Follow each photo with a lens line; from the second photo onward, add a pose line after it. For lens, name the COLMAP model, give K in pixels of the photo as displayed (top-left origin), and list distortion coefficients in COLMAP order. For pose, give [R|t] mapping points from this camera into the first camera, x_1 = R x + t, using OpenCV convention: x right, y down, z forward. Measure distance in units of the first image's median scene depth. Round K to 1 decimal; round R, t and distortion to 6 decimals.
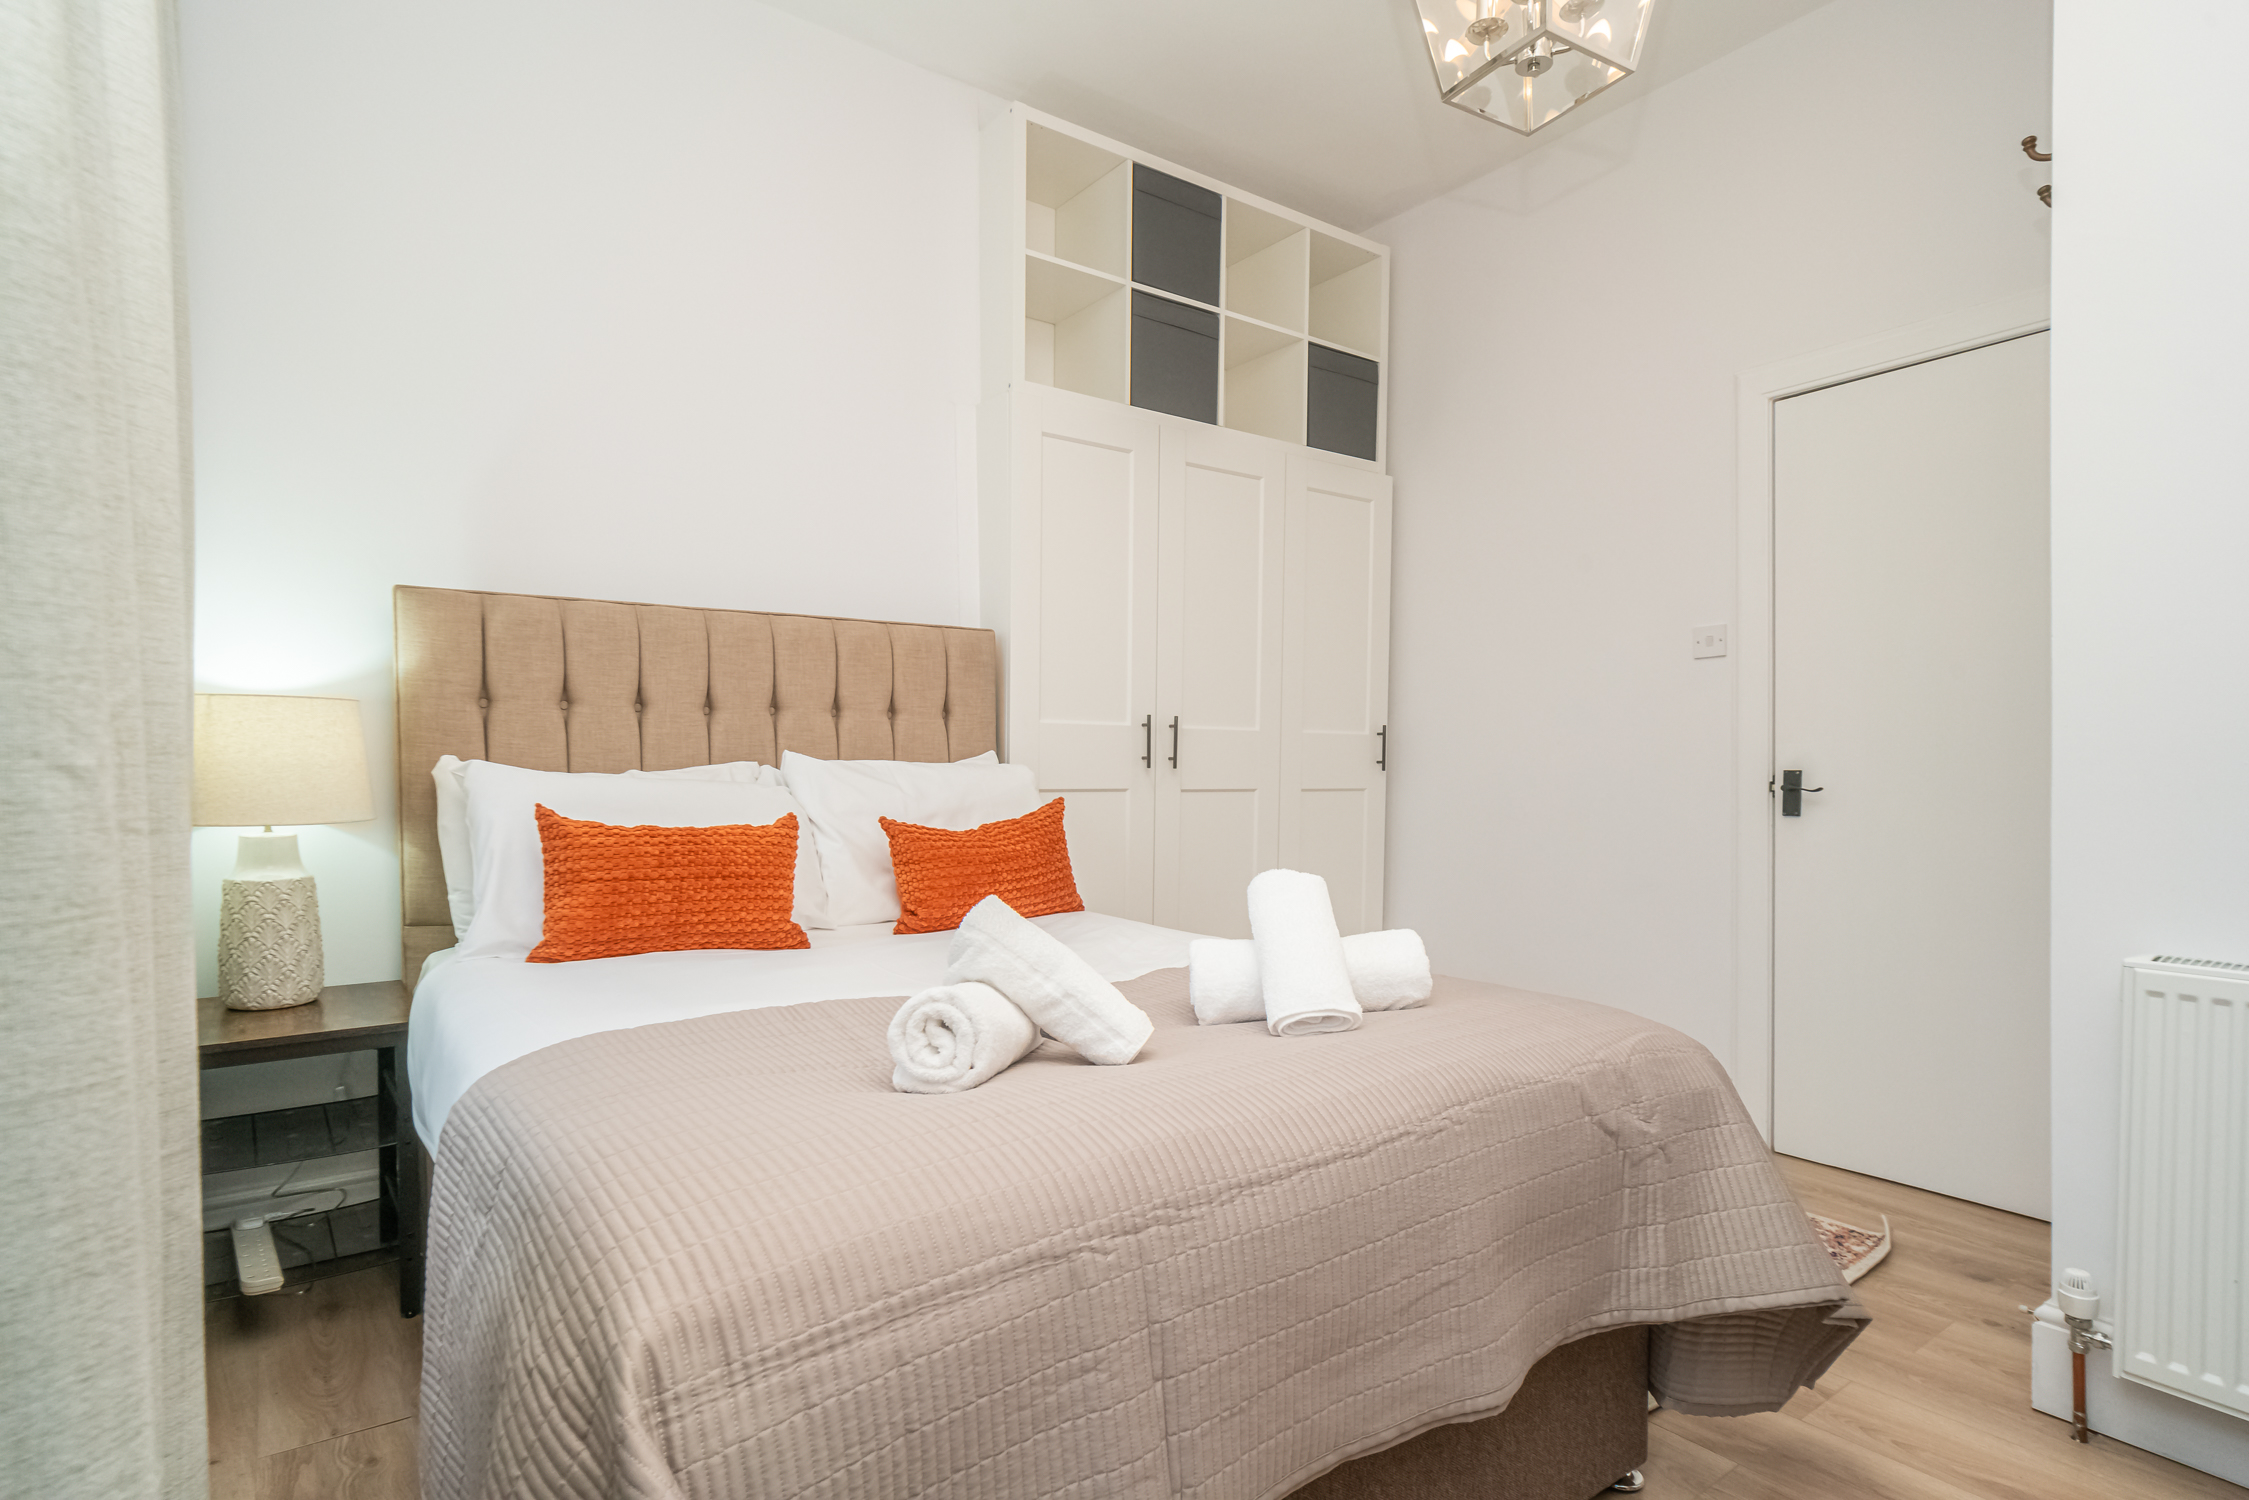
lens RADIAL K [[1150.2, 0, 1112.7], [0, 1150.2, 829.1], [0, 0, 1]] dist [-0.012586, 0.014495]
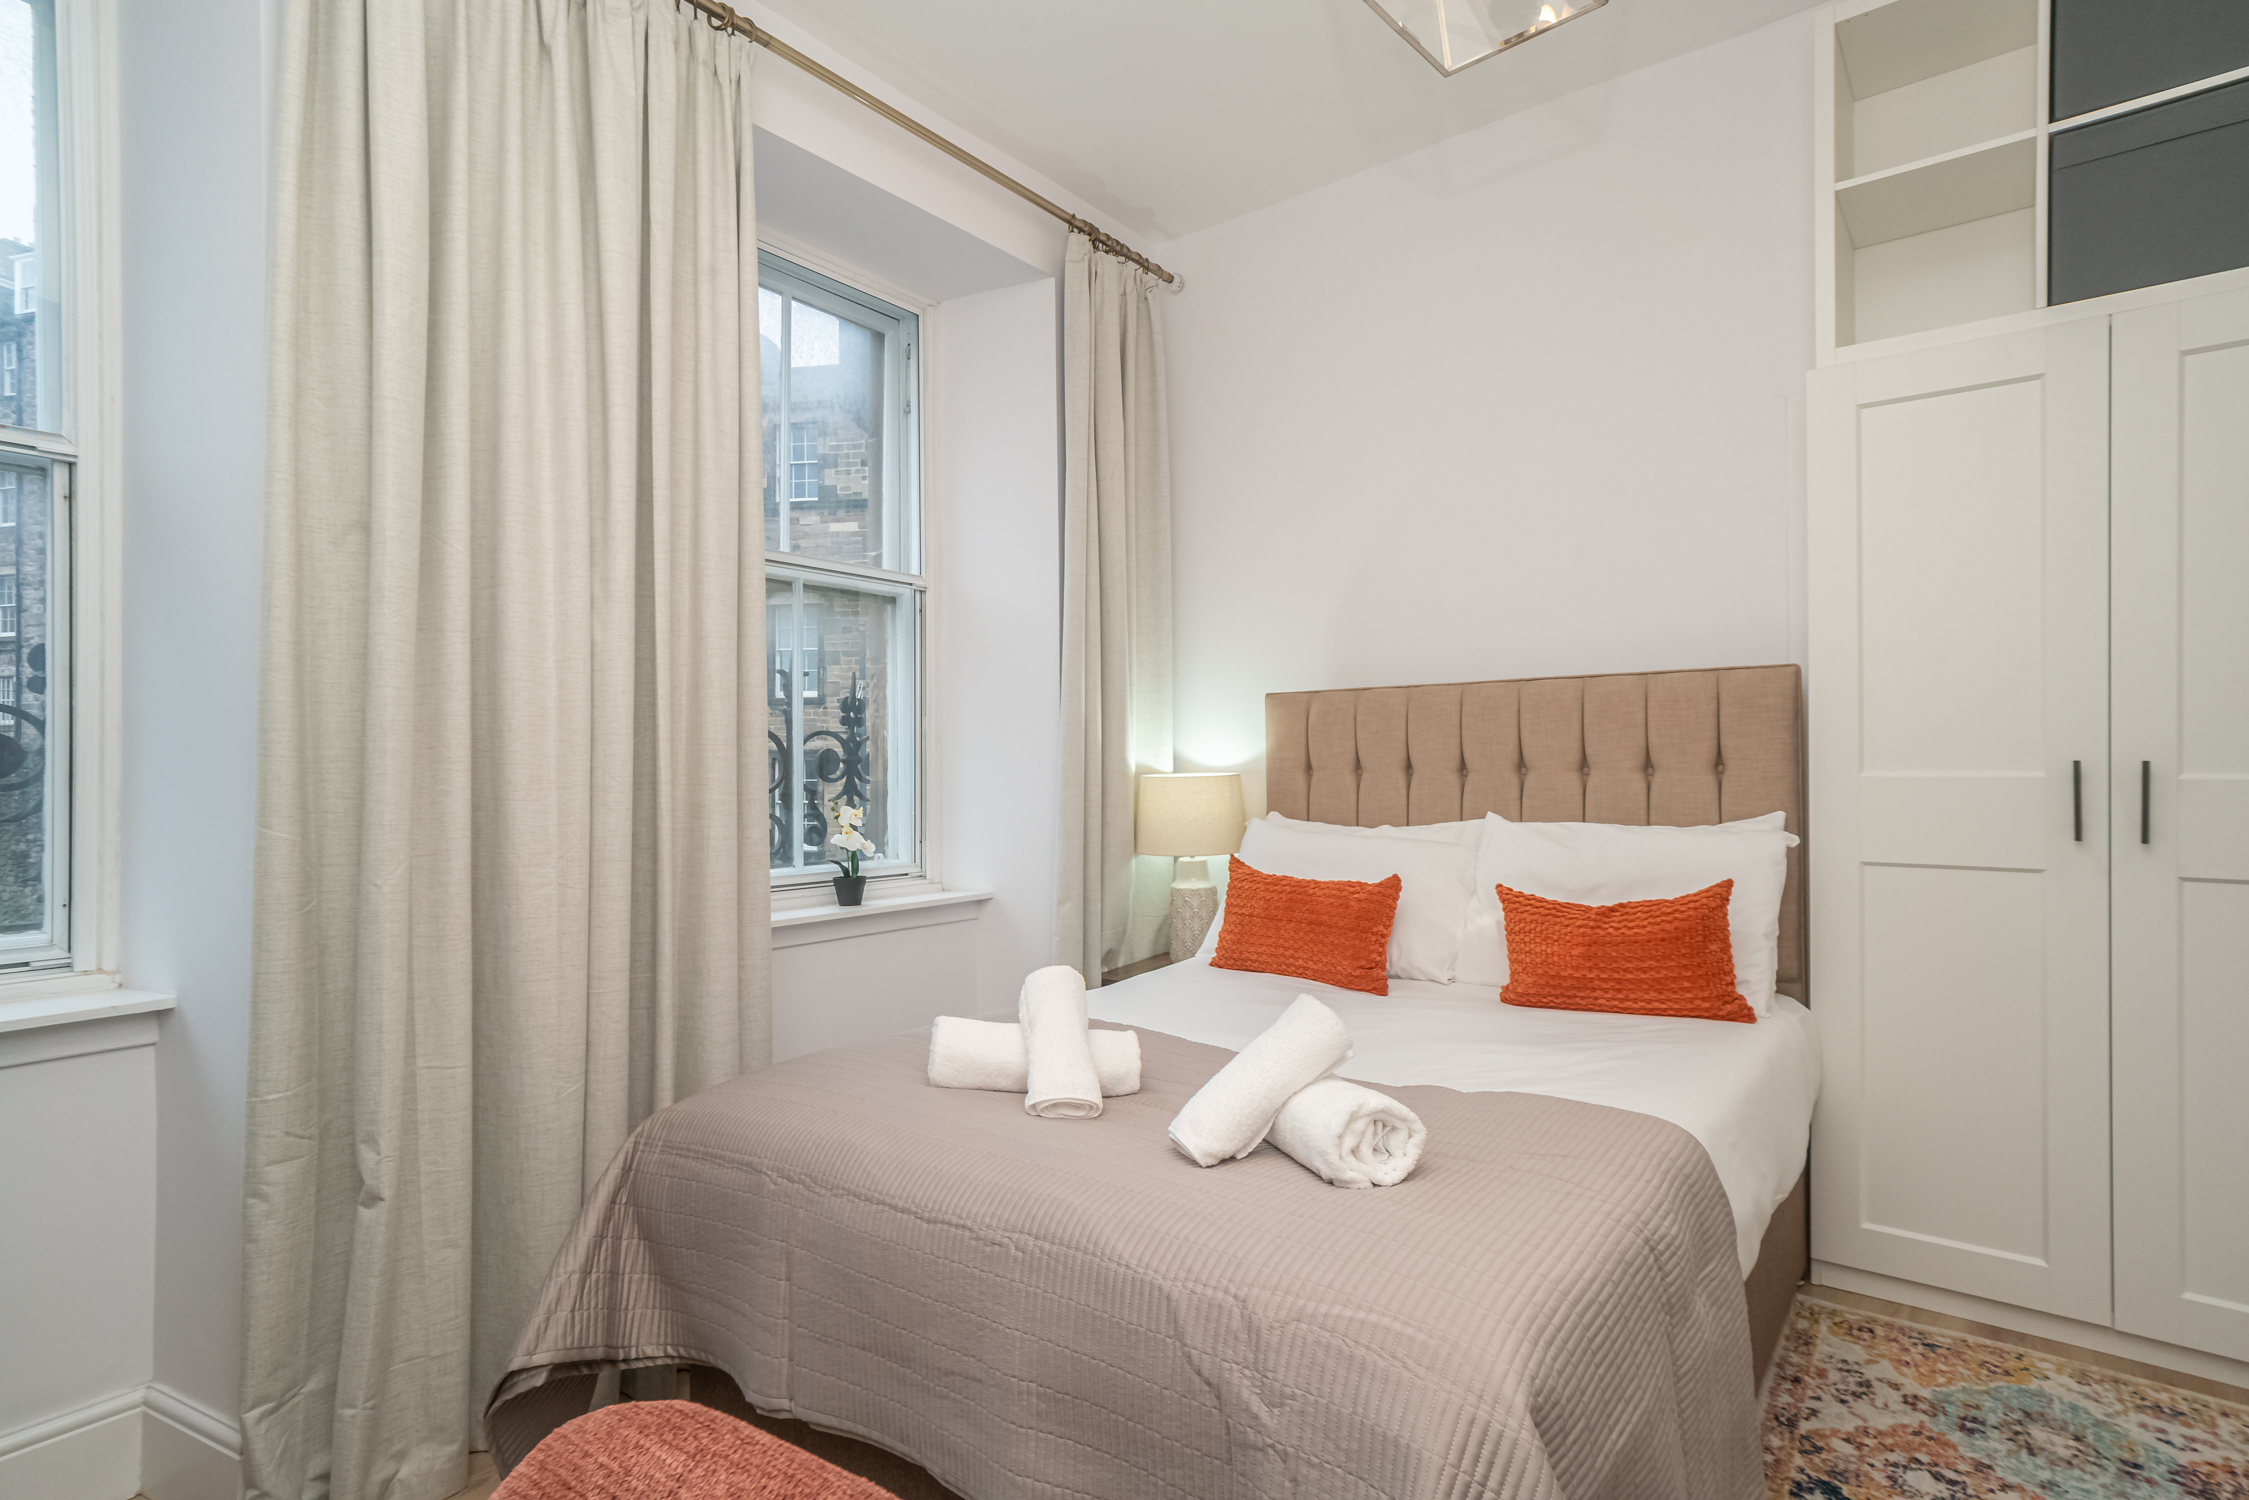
lens RADIAL K [[1150.2, 0, 1122.6], [0, 1150.2, 762.7], [0, 0, 1]] dist [-0.012586, 0.014495]
pose [[0.276653, -0.001052, -0.960969, 1.017102], [-0.035690, 0.999298, -0.011369, -0.141311], [0.960307, 0.037443, 0.276421, 0.585564]]
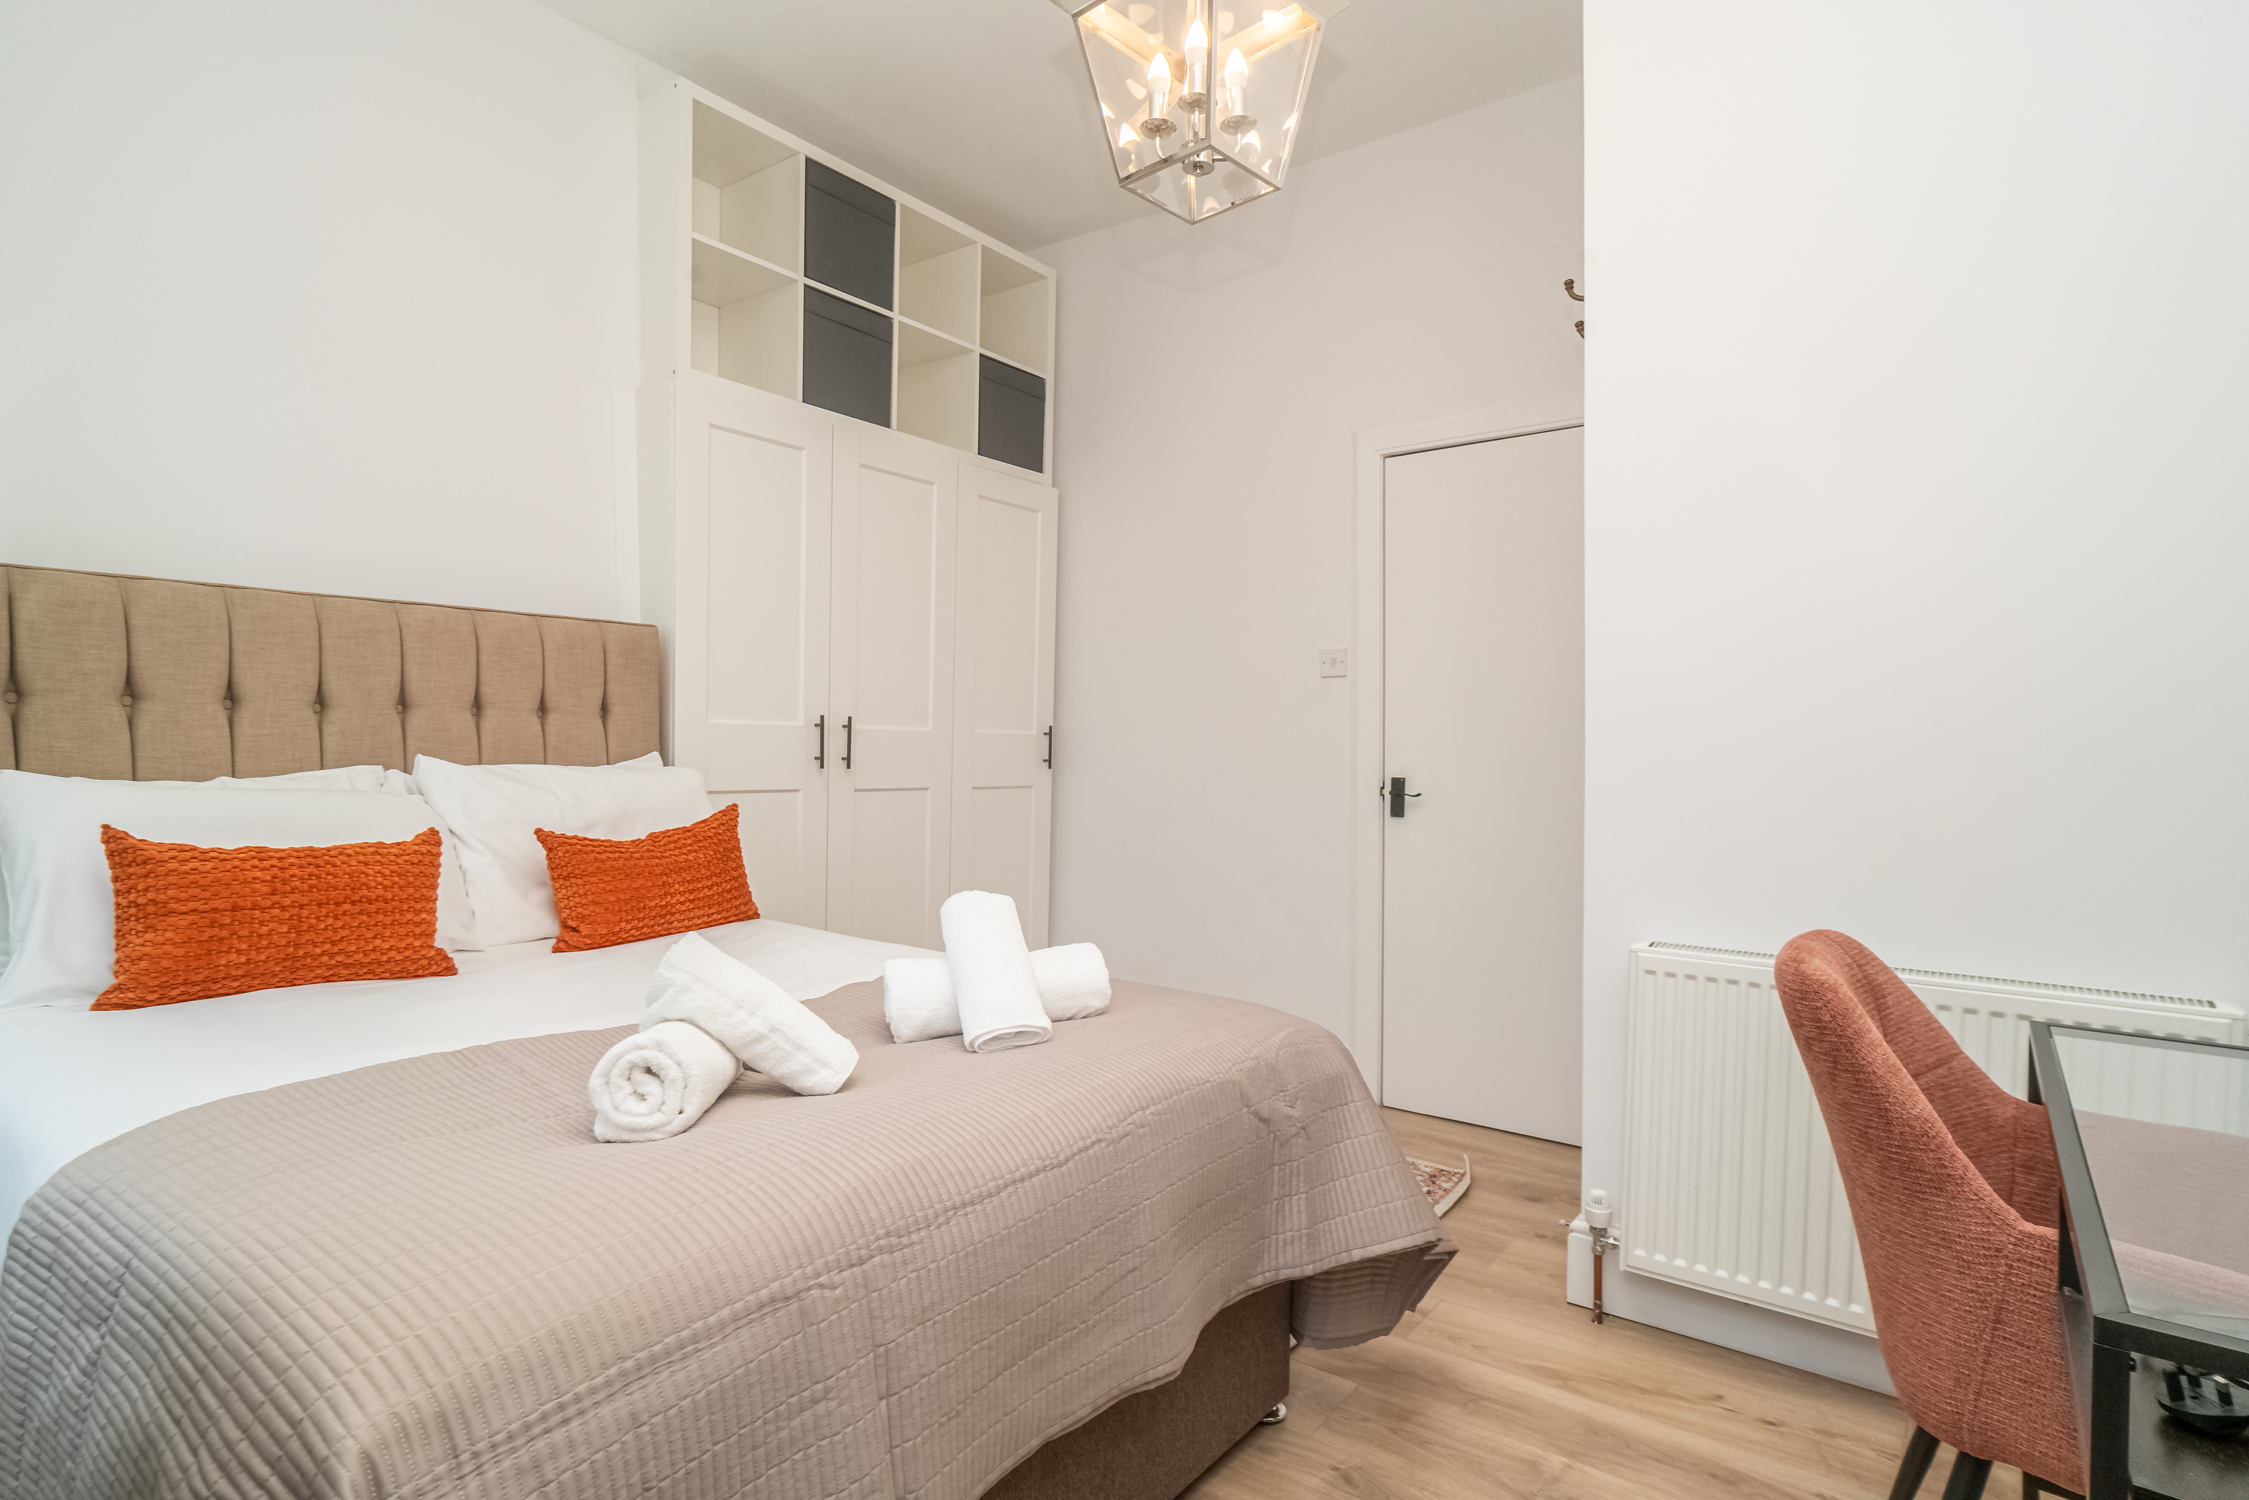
lens RADIAL K [[1150.2, 0, 1108.4], [0, 1150.2, 822.6], [0, 0, 1]] dist [-0.012586, 0.014495]
pose [[0.957263, -0.006739, 0.289141, -0.038944], [0.002165, 0.999867, 0.016136, -0.043997], [-0.289212, -0.014820, 0.957150, -0.045438]]
